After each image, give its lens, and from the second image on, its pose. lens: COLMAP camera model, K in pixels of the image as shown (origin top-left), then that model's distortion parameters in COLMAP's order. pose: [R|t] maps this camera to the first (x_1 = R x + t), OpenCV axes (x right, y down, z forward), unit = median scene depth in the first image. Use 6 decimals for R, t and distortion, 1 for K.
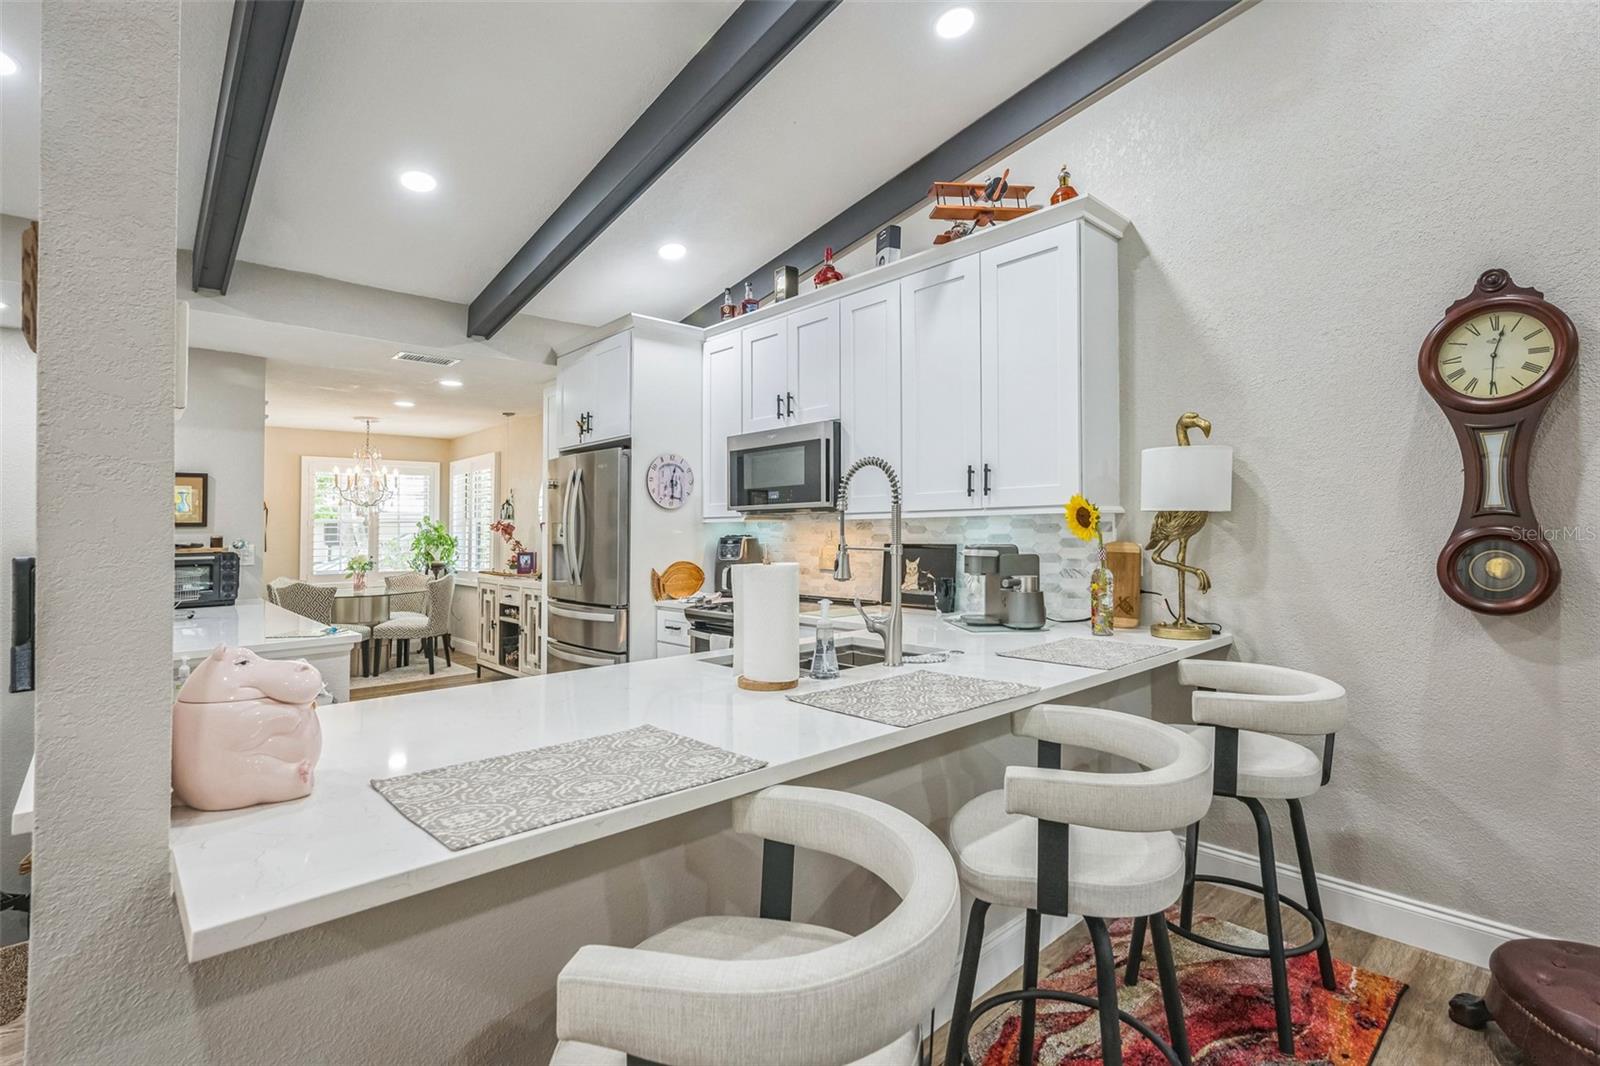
lens RADIAL K [[750.4, 0, 791.6], [0, 750.4, 519.8], [0, 0, 1]] dist [-0.000023, 0.000870]
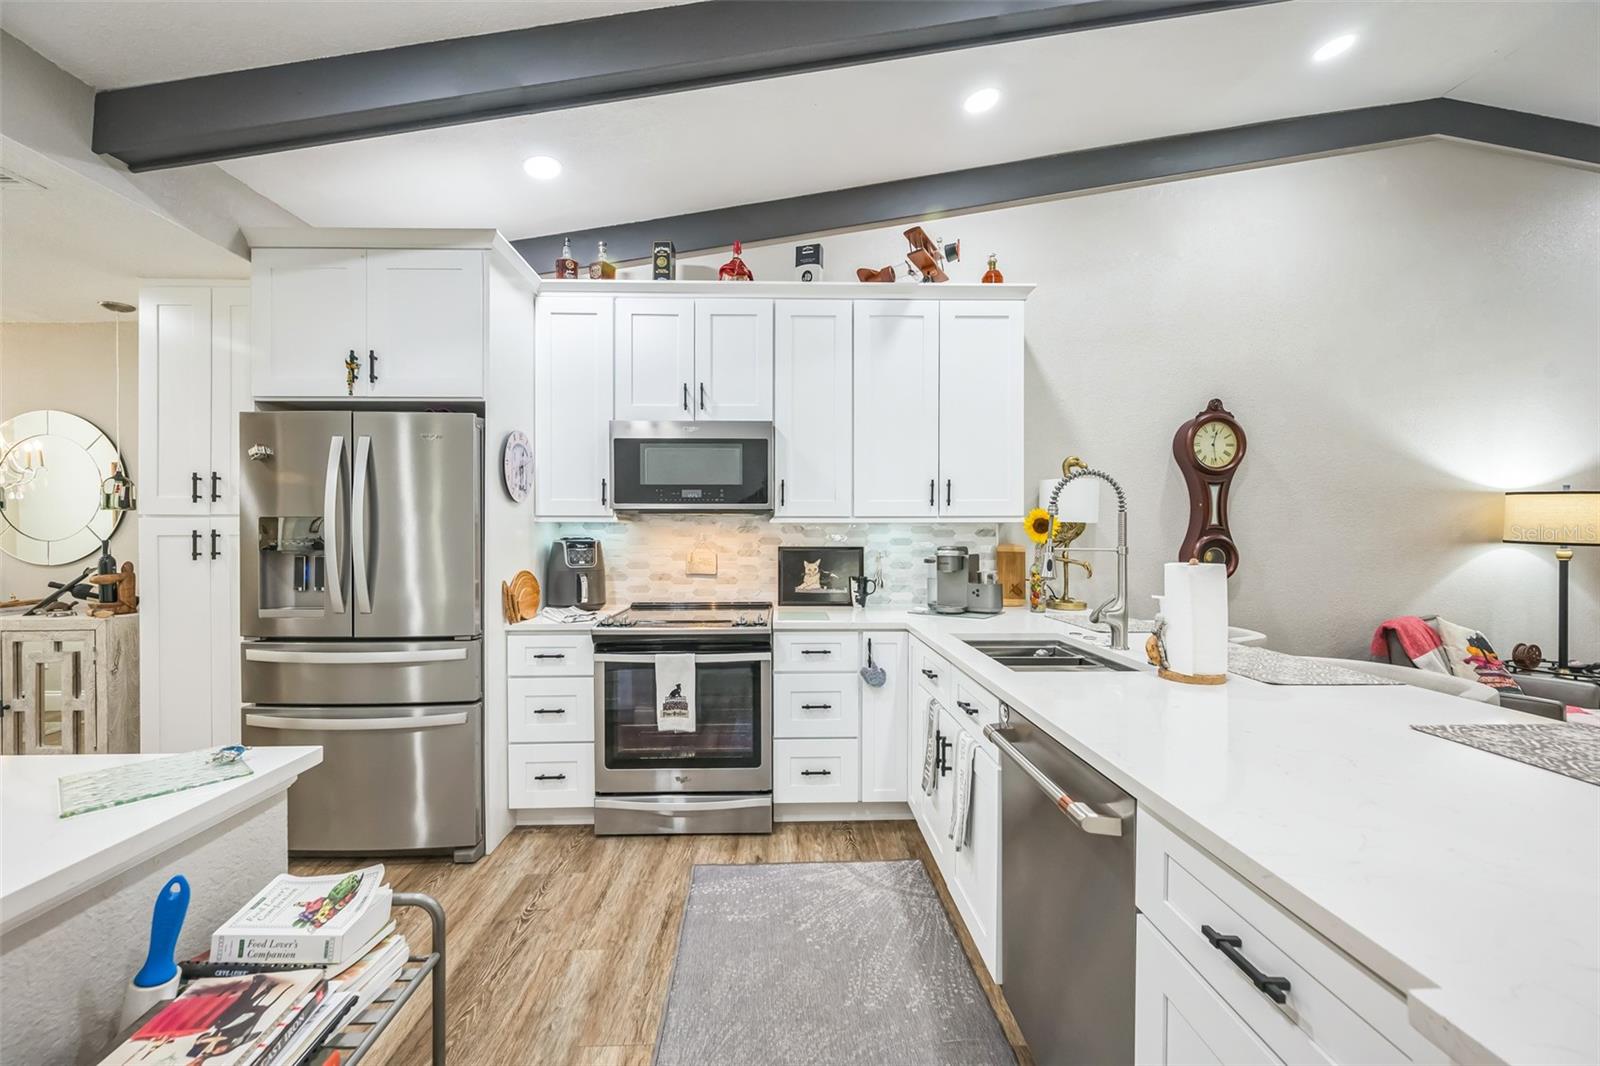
lens RADIAL K [[631.3, 0, 789.6], [0, 631.3, 530.2], [0, 0, 1]] dist [0.008490, -0.004428]
pose [[0.656691, 0.015720, 0.753996, -0.540005], [-0.018388, 0.999819, -0.004831, 0.013371], [-0.753936, -0.010692, 0.656861, 0.425110]]
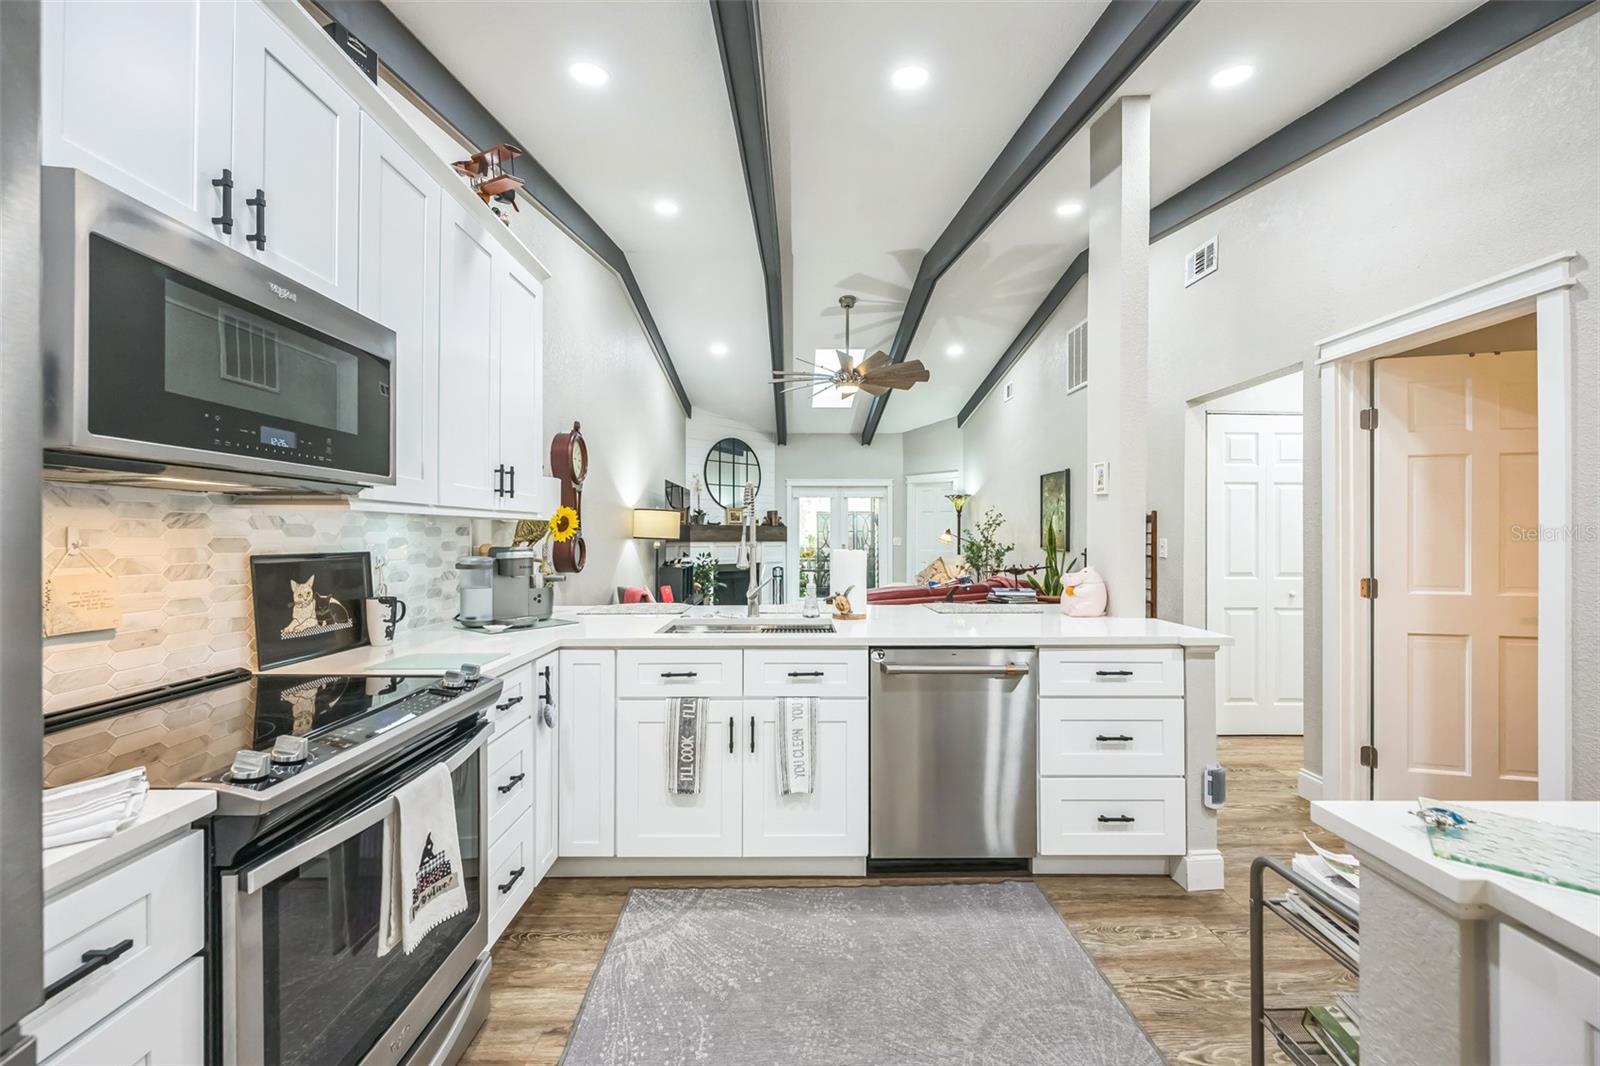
lens RADIAL K [[629.8, 0, 795.0], [0, 629.8, 536.9], [0, 0, 1]] dist [0.001470, -0.000096]
pose [[-0.736179, 0.009543, 0.676720, -0.469427], [-0.000133, 0.999899, -0.014244, 0.025642], [-0.676787, -0.010576, -0.736103, 1.095984]]
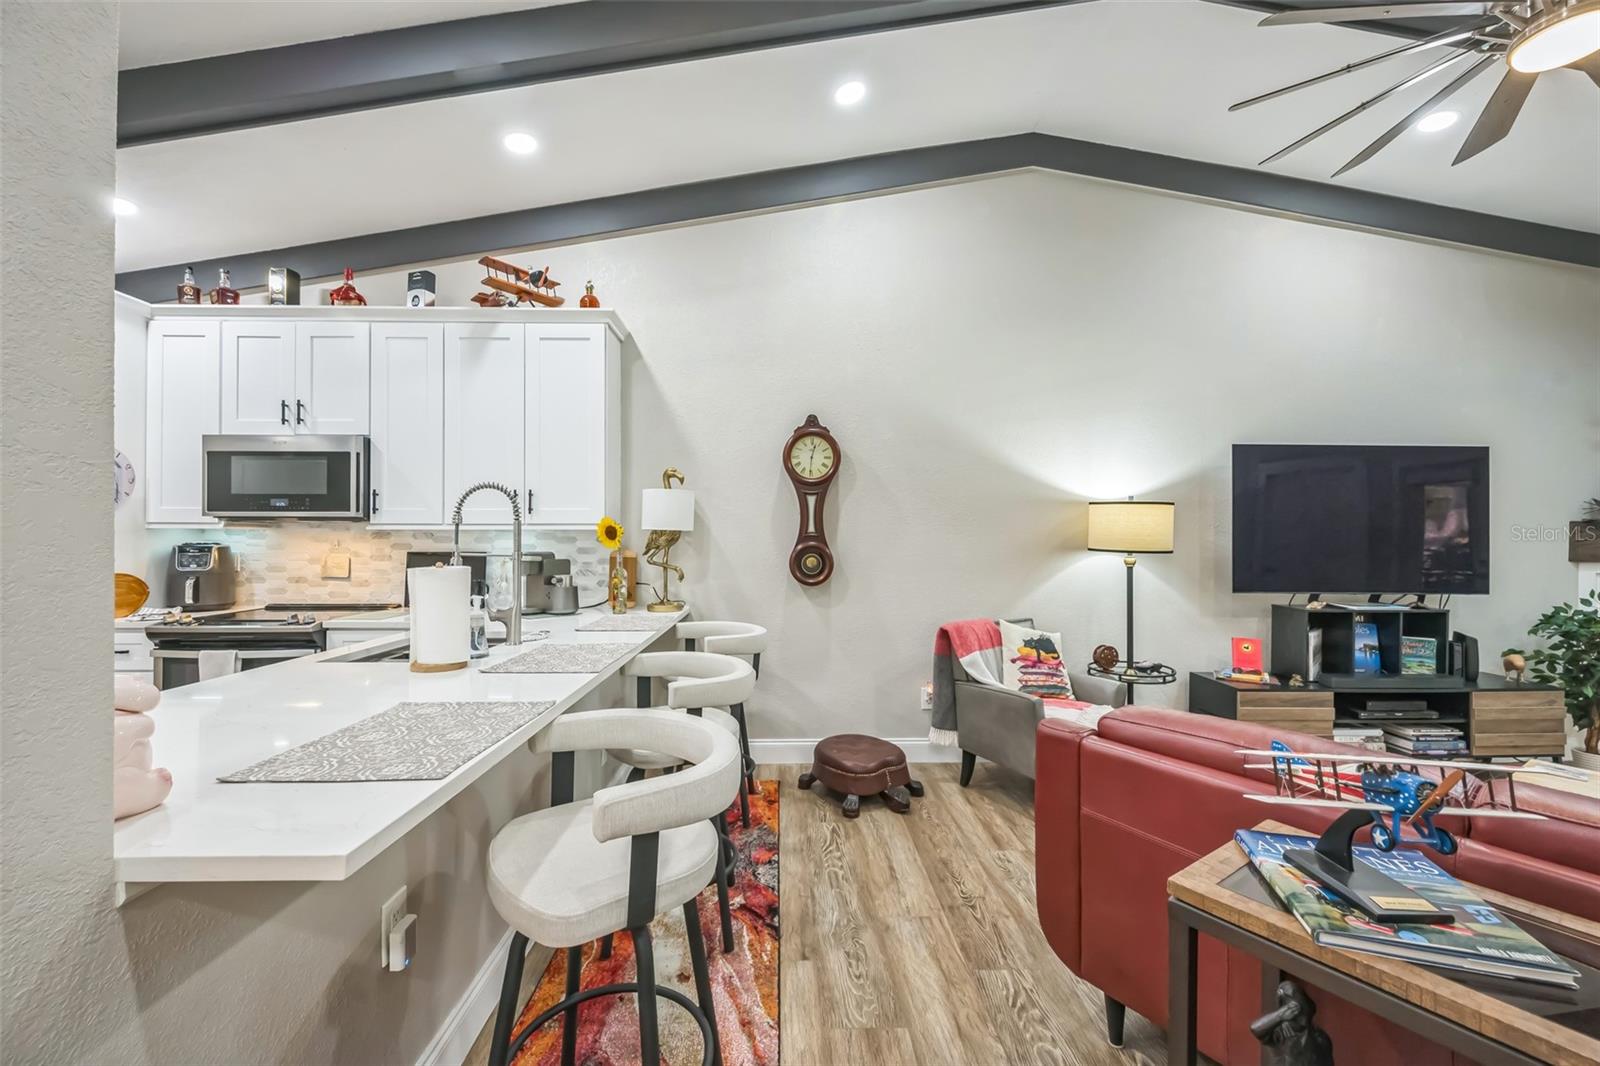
lens RADIAL K [[631.3, 0, 789.6], [0, 631.3, 530.2], [0, 0, 1]] dist [0.008490, -0.004428]
pose [[0.665560, 0.023928, 0.745960, -0.204979], [-0.020740, 0.999693, -0.013563, 0.000785], [-0.746056, -0.006444, 0.665852, -0.048005]]
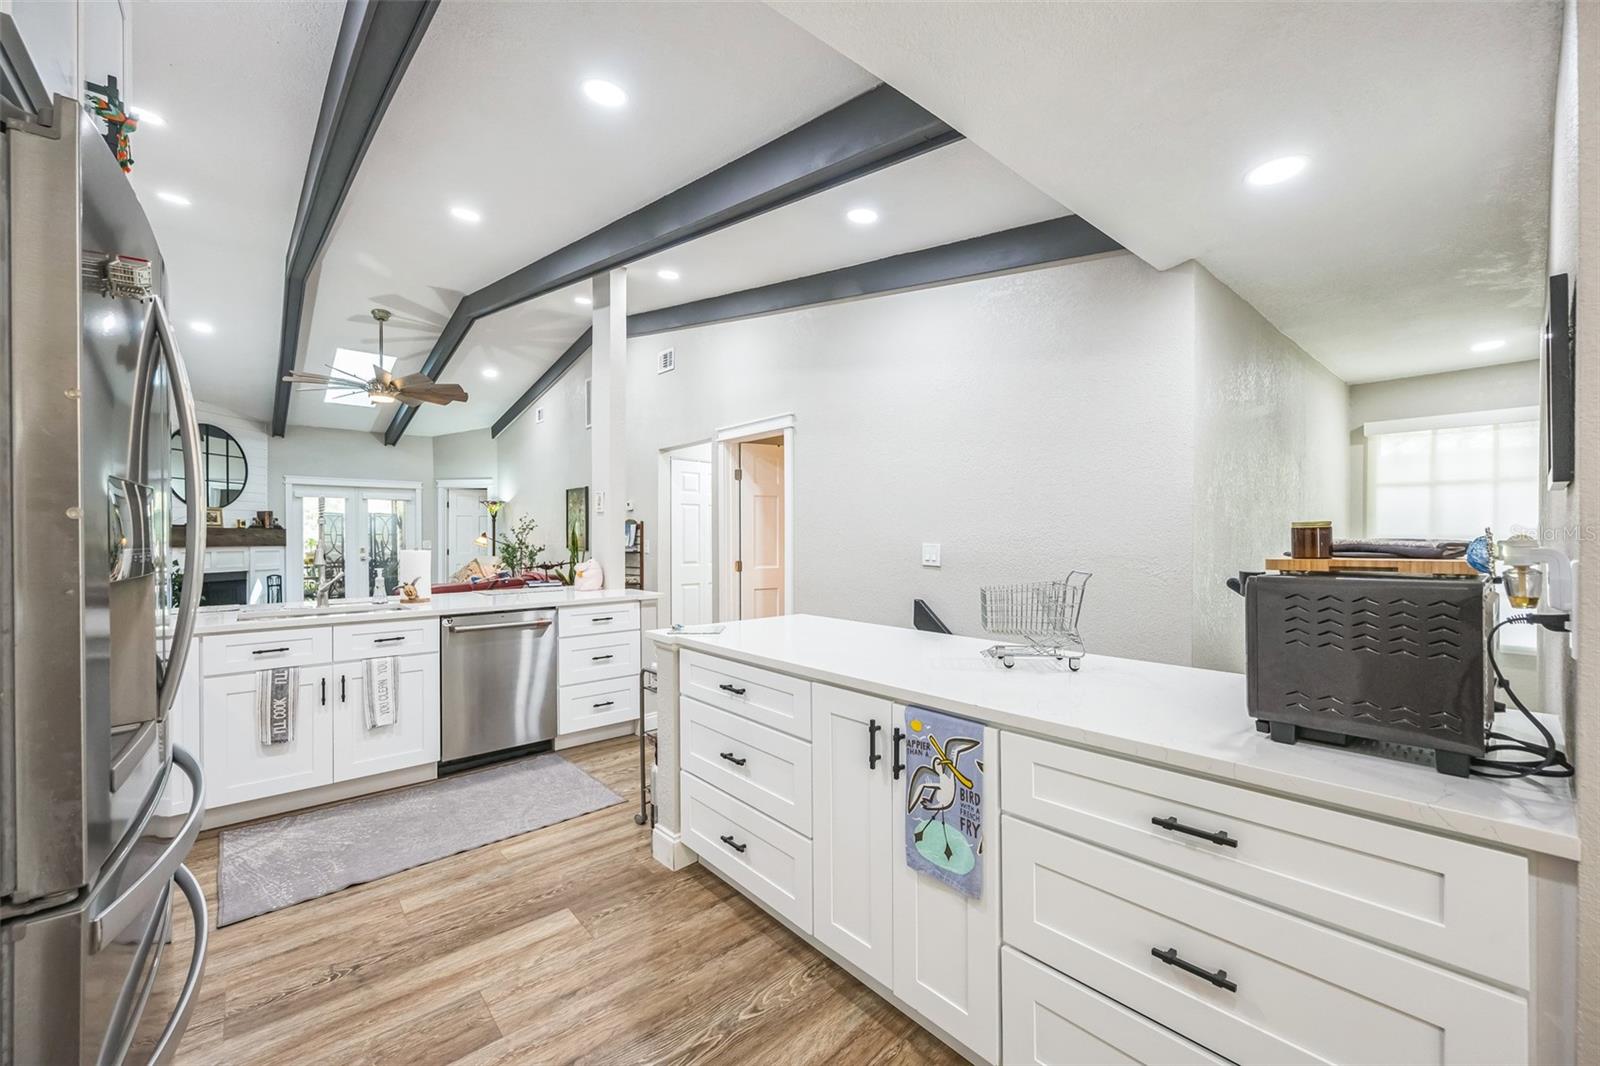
lens RADIAL K [[629.8, 0, 795.0], [0, 629.8, 536.9], [0, 0, 1]] dist [0.001470, -0.000096]
pose [[-0.999310, 0.015271, 0.033868, -0.637442], [0.014864, 0.999815, -0.012230, 0.030301], [-0.034048, -0.011718, -0.999352, 1.464933]]
